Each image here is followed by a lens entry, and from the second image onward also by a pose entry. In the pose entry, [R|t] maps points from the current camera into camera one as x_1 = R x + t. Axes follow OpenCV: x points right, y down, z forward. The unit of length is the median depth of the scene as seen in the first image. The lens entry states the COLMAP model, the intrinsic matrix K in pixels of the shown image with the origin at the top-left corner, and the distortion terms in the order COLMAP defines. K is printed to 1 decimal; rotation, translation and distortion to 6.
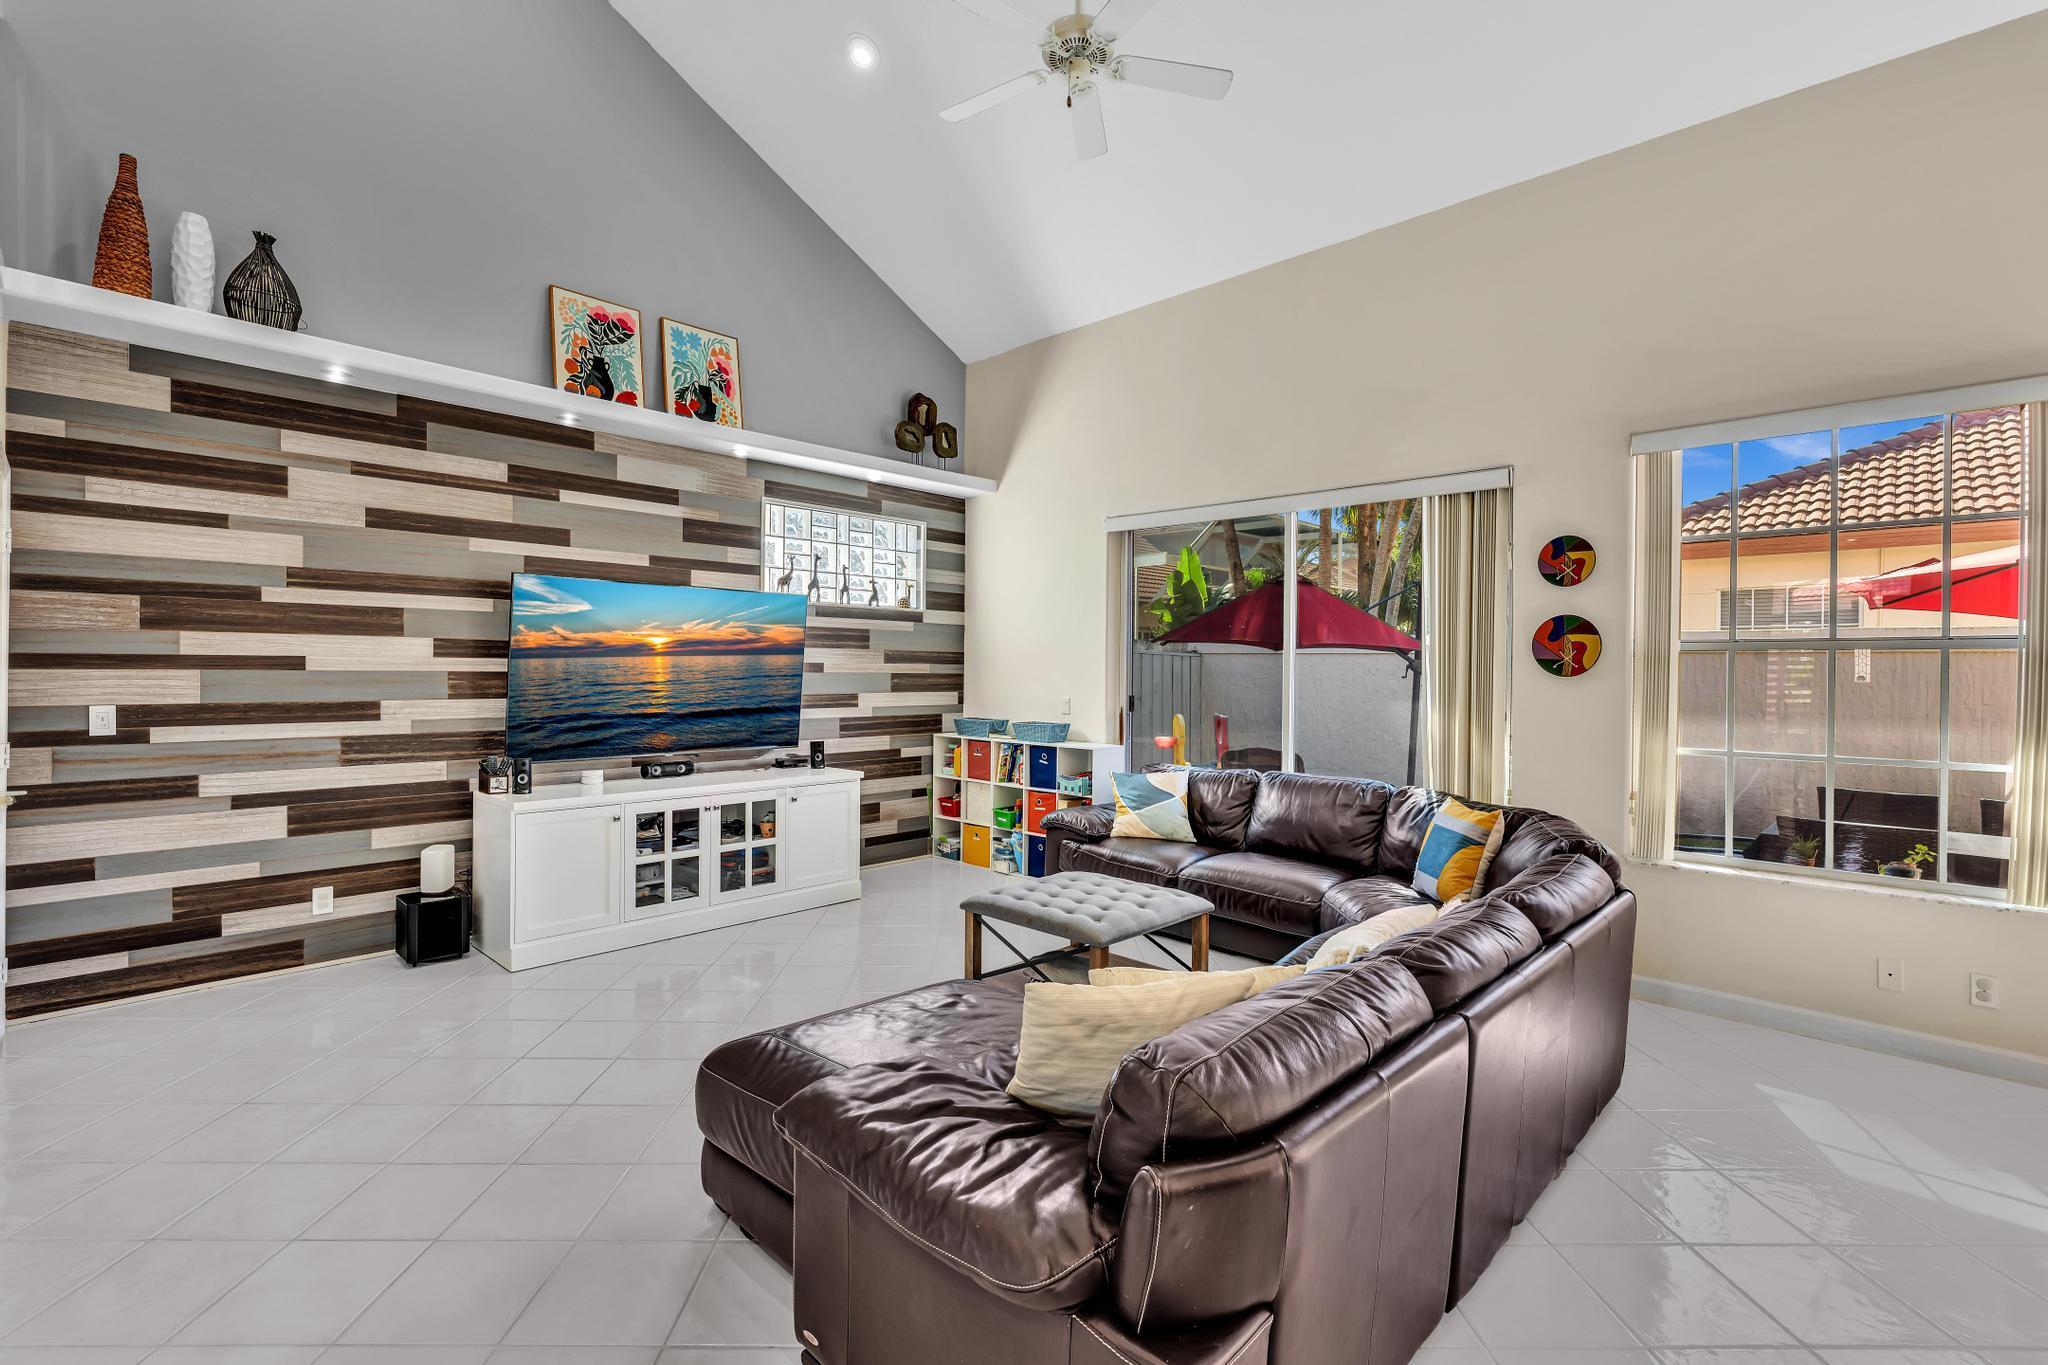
lens RADIAL K [[910.7, 0, 1020.0], [0, 910.7, 673.3], [0, 0, 1]] dist [-0.007061, 0.000344]
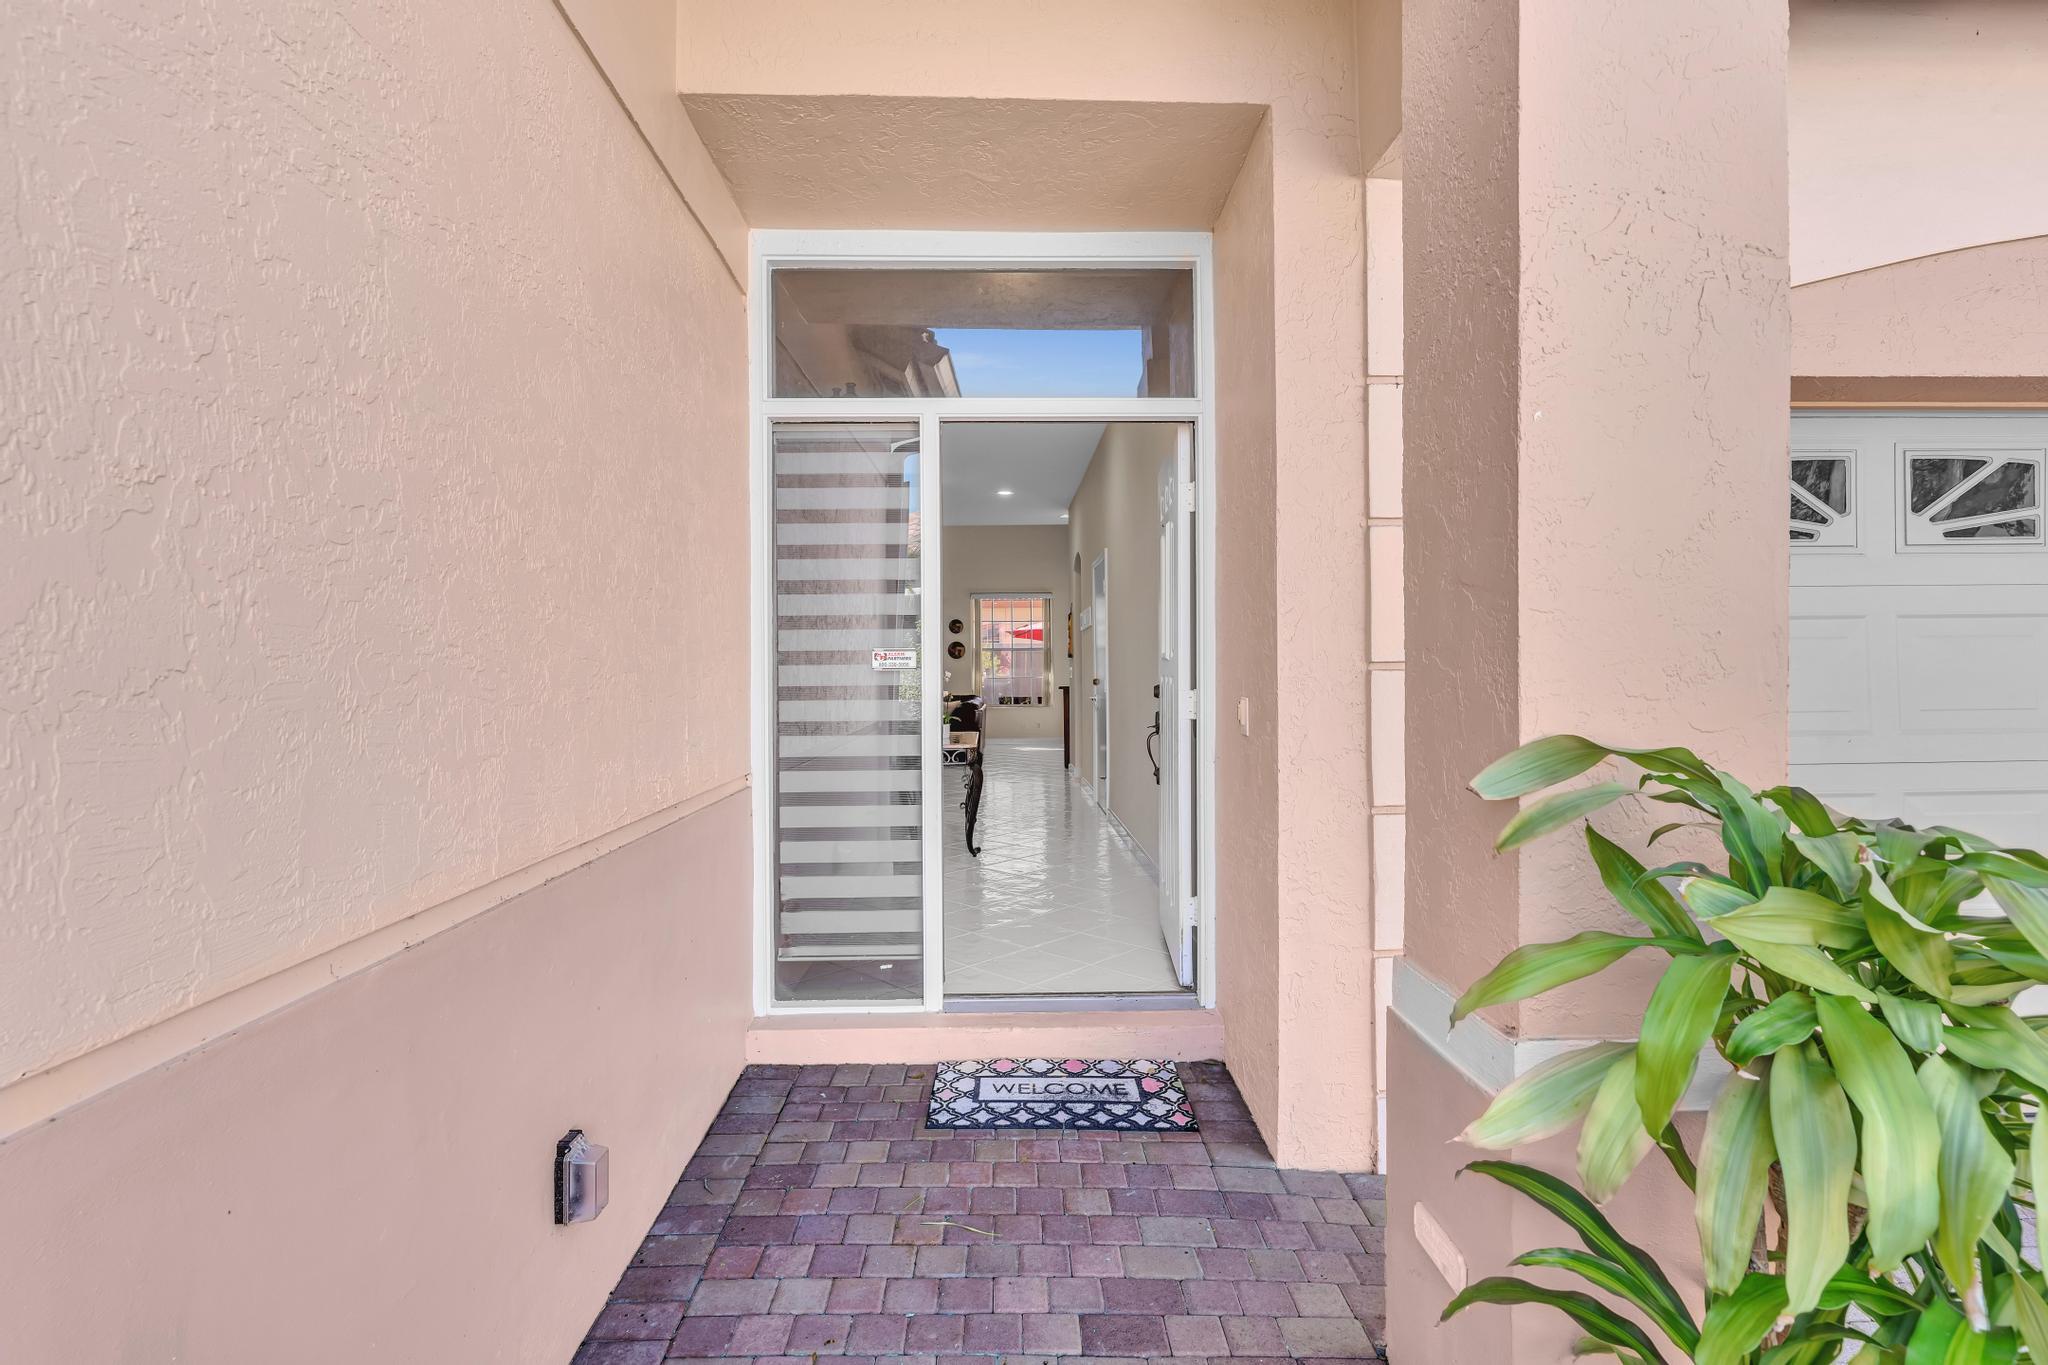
lens RADIAL K [[910.7, 0, 1020.0], [0, 910.7, 673.3], [0, 0, 1]] dist [-0.007061, 0.000344]
pose [[0.698742, -0.017642, 0.715156, -1.506328], [0.020437, 0.999780, 0.004695, 0.041980], [-0.715082, 0.011335, 0.698949, -1.417827]]
